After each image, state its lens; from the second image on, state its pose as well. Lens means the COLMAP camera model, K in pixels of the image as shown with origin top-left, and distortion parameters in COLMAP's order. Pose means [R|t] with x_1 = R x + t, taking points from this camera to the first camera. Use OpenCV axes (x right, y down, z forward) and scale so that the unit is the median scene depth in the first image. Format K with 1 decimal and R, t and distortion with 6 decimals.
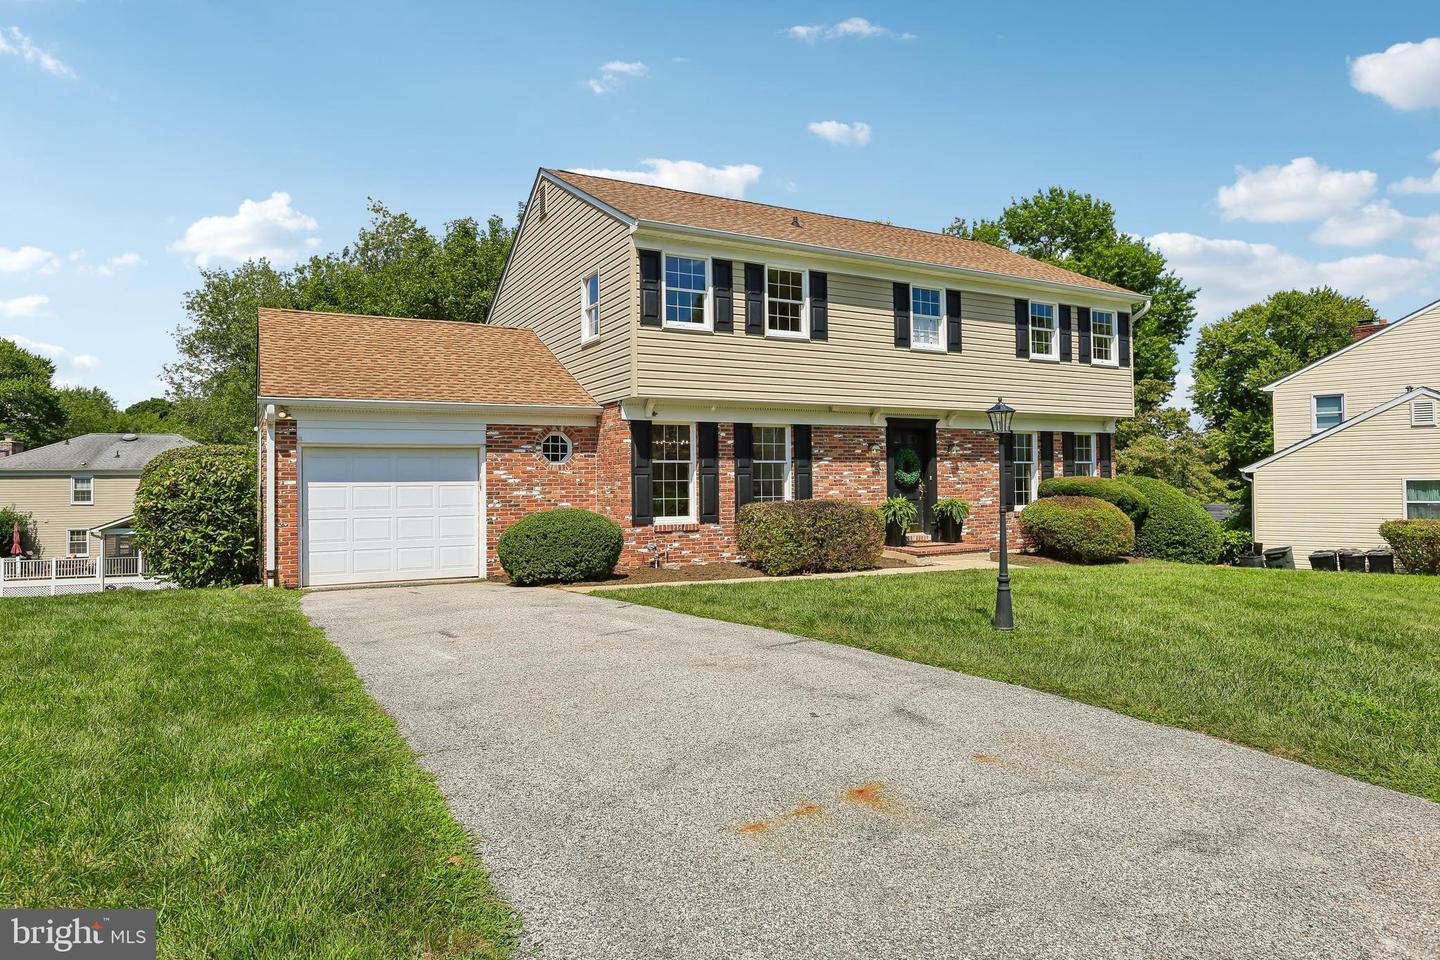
lens RADIAL K [[866.2, 0, 720.0], [0, 866.2, 480.0], [0, 0, 1]] dist [0.031945, 0.000197]
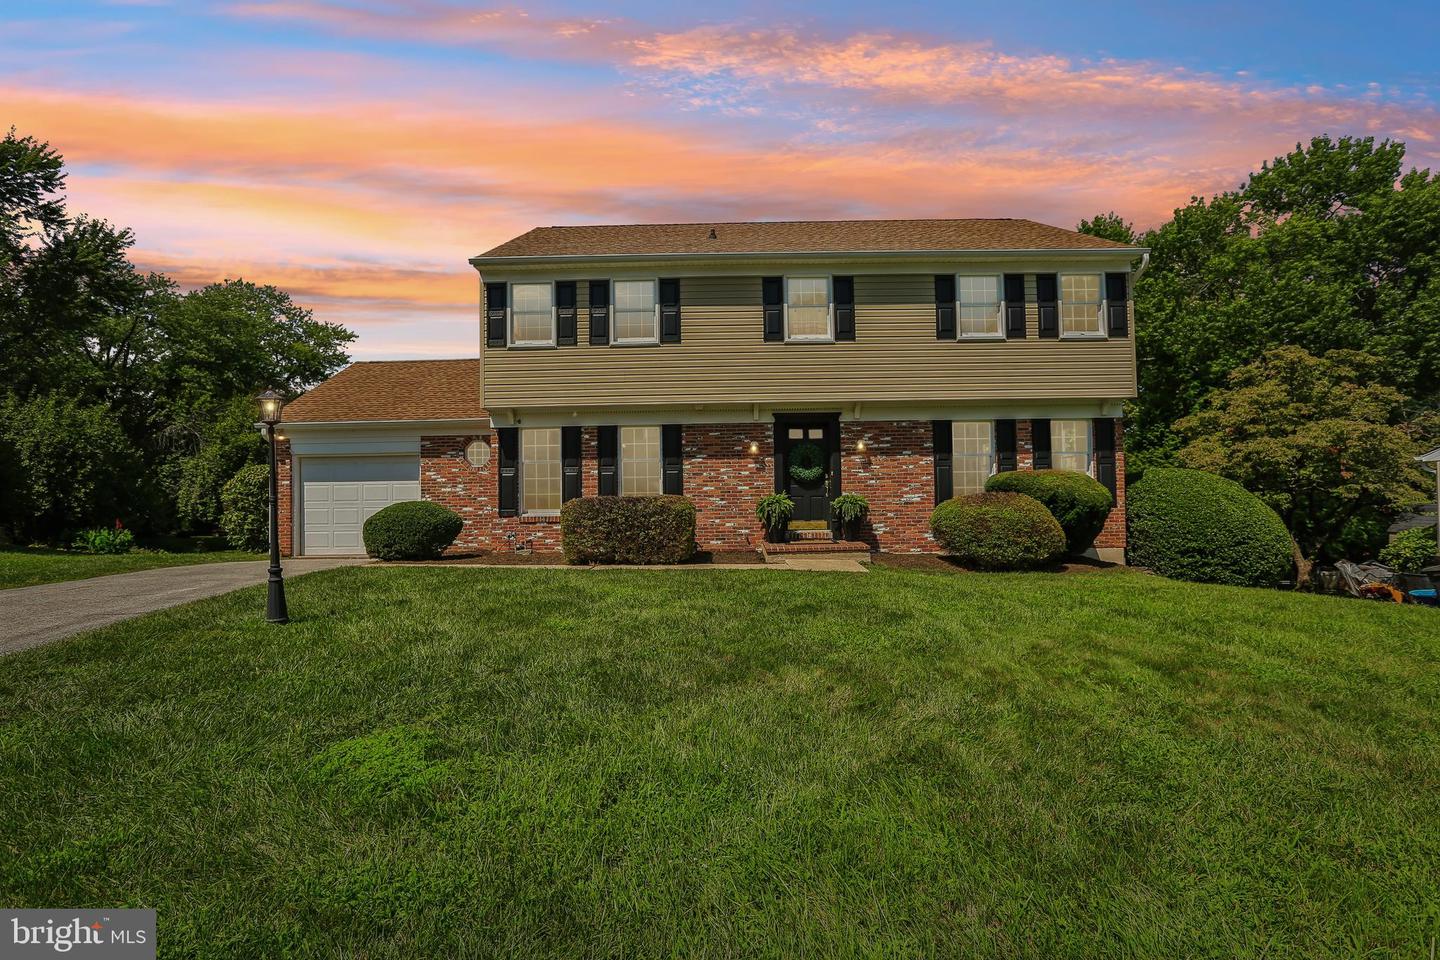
lens RADIAL K [[720.5, 0, 720.0], [0, 720.5, 480.0], [0, 0, 1]] dist [-0.007166, -0.000558]
pose [[0.869336, -0.010546, -0.494109, 0.544957], [0.007717, 0.999940, -0.007765, 0.010410], [0.494162, 0.002937, 0.869365, 0.250101]]
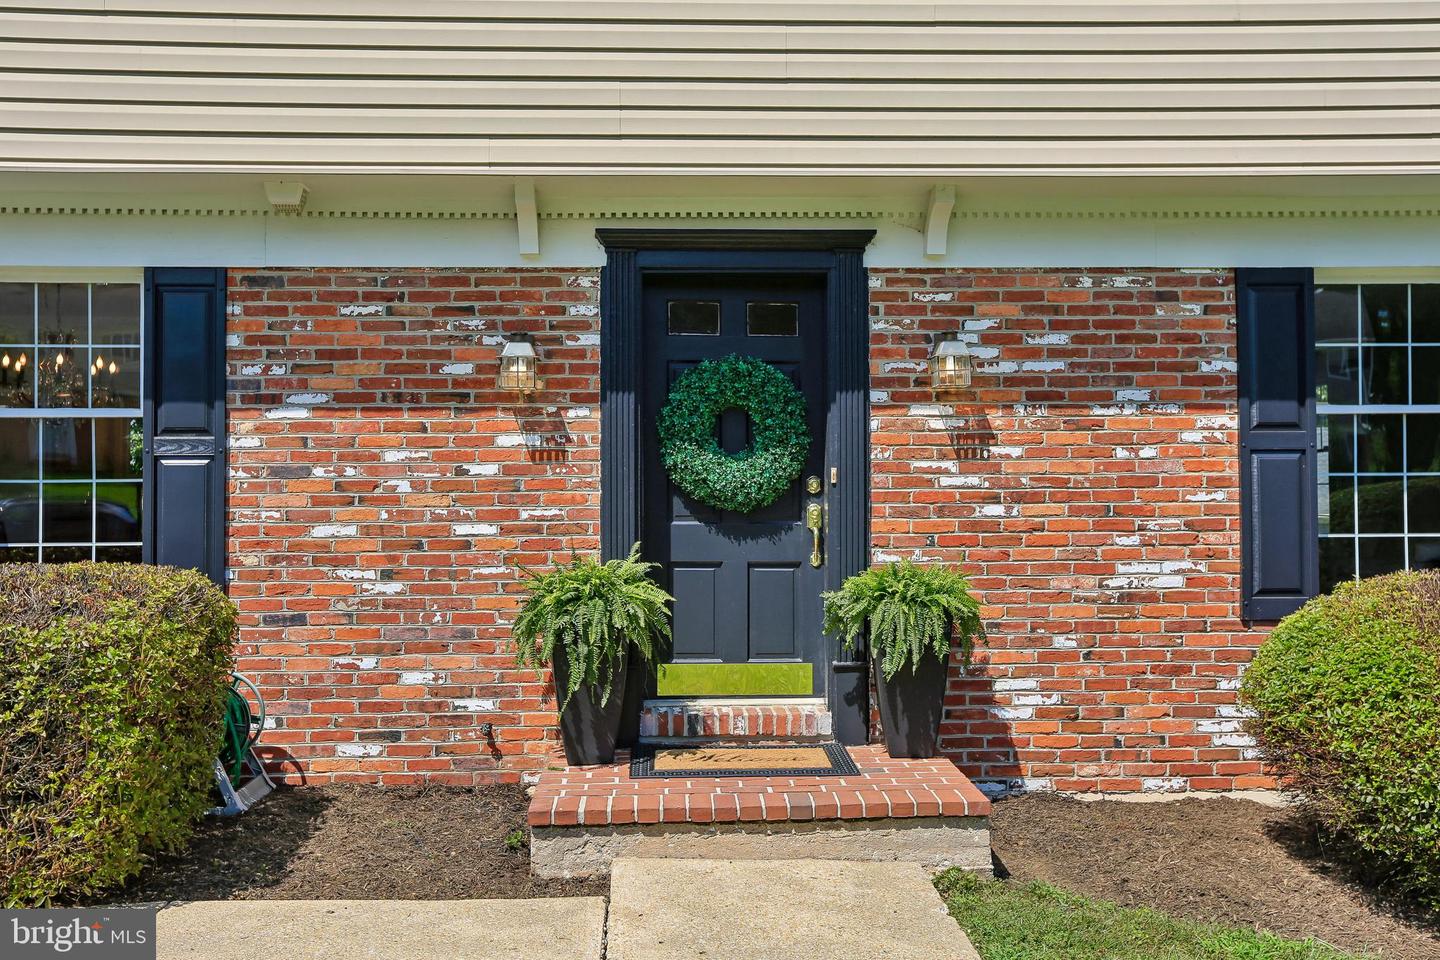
lens RADIAL K [[1334.2, 0, 720.0], [0, 1334.2, 480.0], [0, 0, 1]] dist [0.018299, 0.004869]
pose [[0.886214, 0.002515, -0.463270, 0.397044], [-0.003368, 0.999994, -0.001014, -0.000694], [0.463264, 0.002459, 0.886217, 0.676933]]
